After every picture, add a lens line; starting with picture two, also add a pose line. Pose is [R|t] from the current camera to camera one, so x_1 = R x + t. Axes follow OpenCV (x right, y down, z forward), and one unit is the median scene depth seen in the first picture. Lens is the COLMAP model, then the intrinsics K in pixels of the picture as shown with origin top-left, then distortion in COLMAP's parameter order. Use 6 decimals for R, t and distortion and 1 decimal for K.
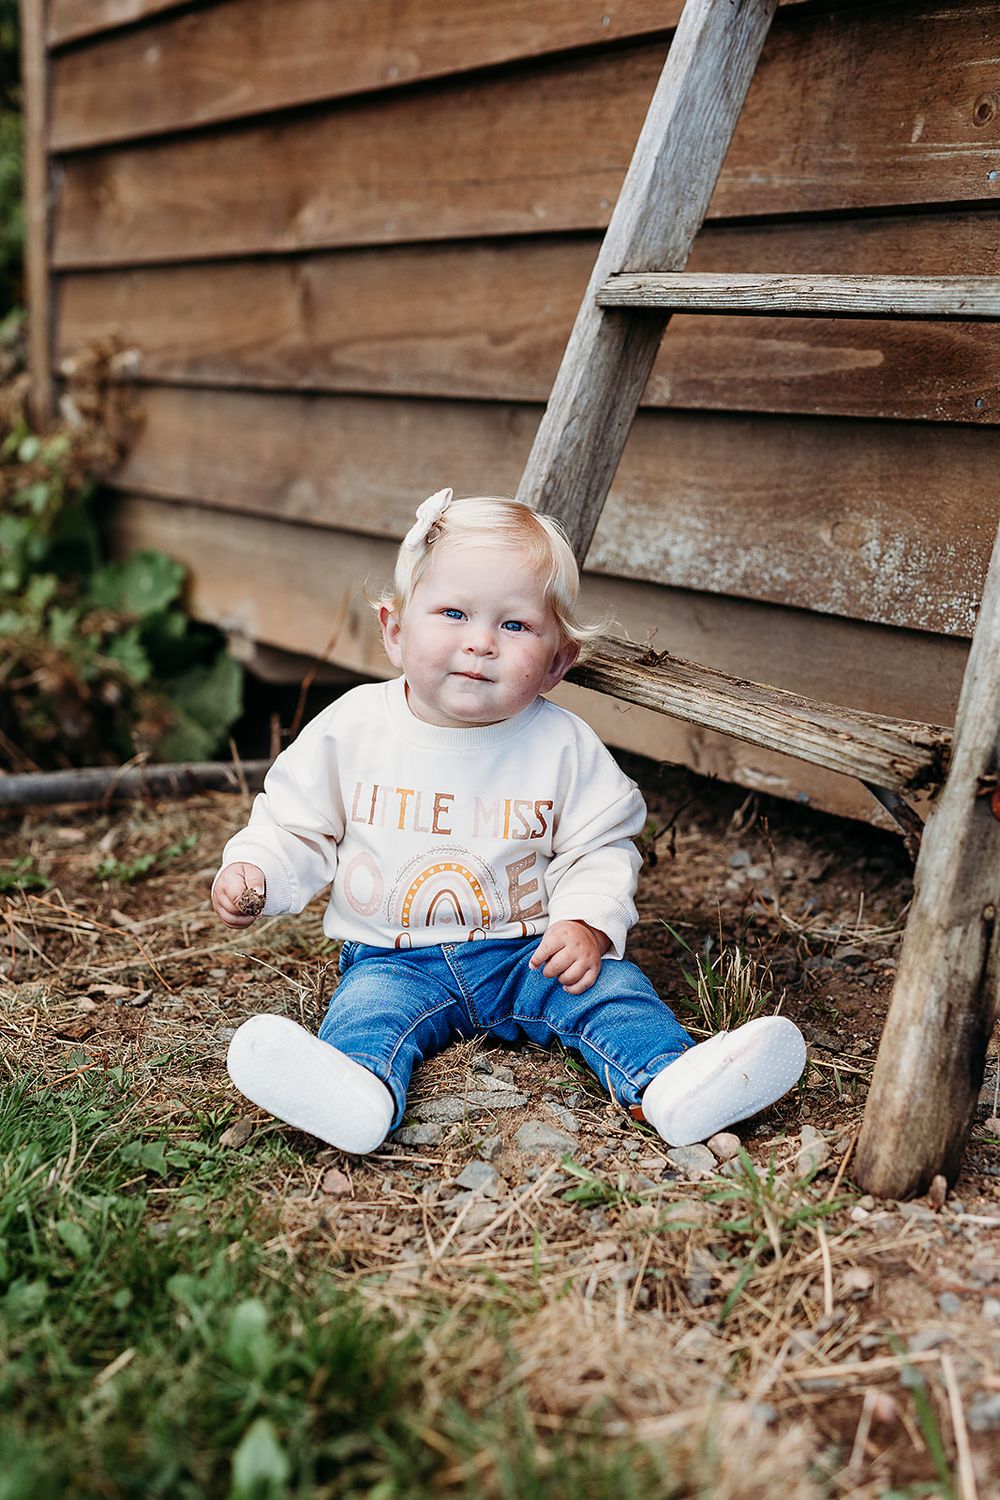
lens RADIAL K [[2162.4, 0, 500.0], [0, 2162.4, 750.0], [0, 0, 1]] dist [-0.001886, 0.032134]
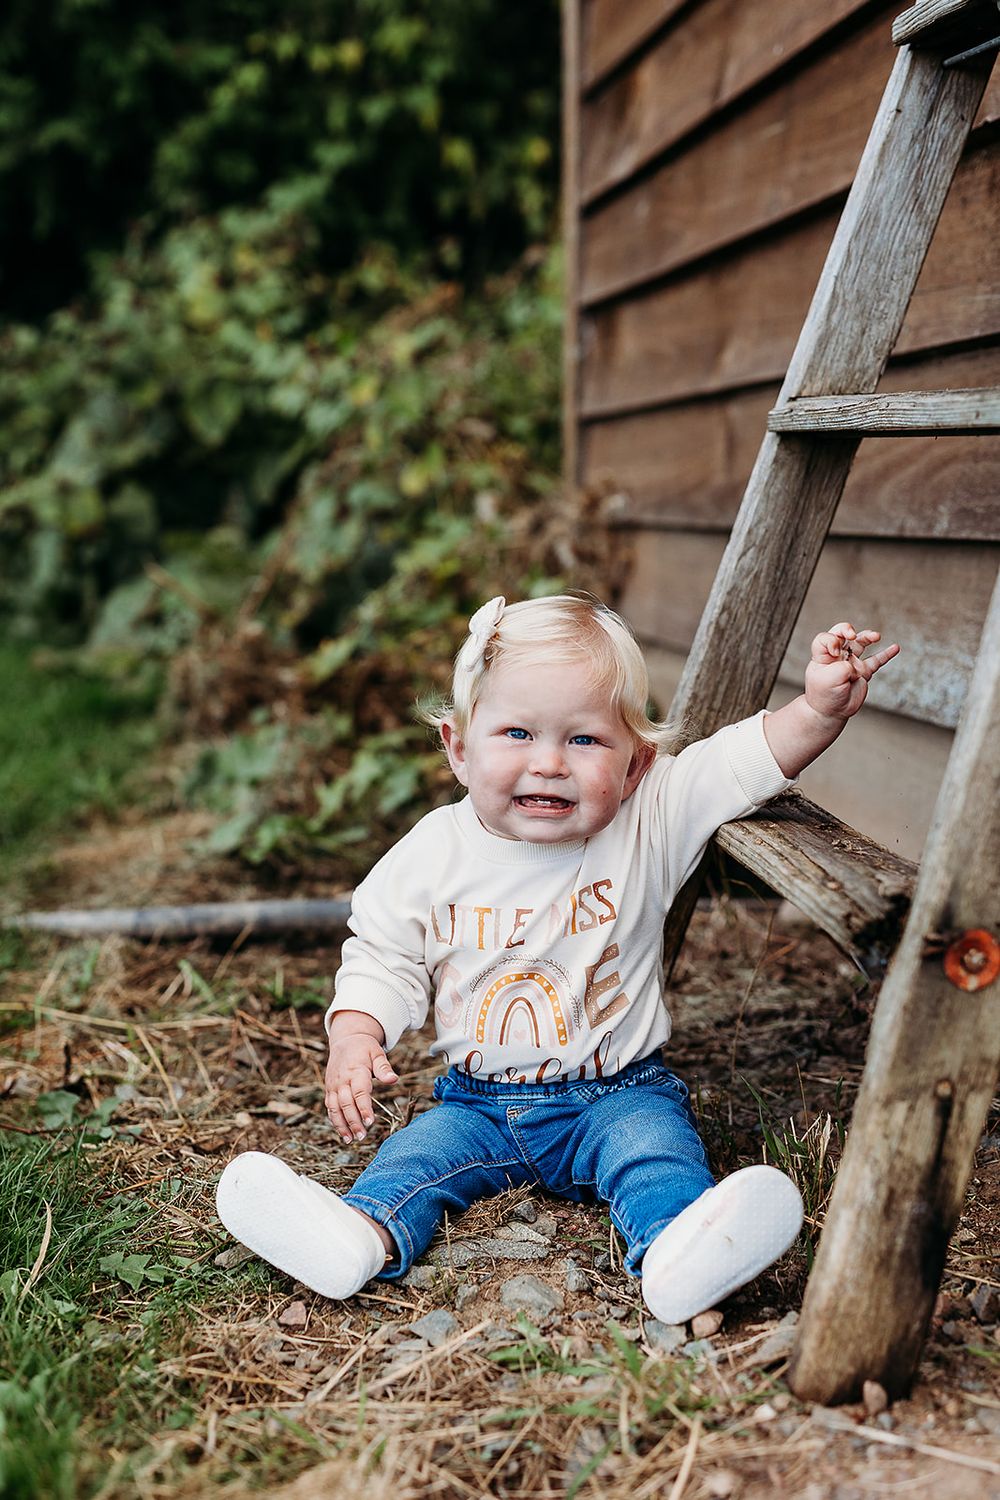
lens RADIAL K [[2167.5, 0, 578.6], [0, 2167.5, 753.1], [0, 0, 1]] dist [0.004771, 0.012475]
pose [[0.936176, 0.022903, -0.350784, 0.304241], [-0.046690, 0.997136, -0.059501, -0.001969], [0.348417, 0.072081, 0.934564, 0.080450]]
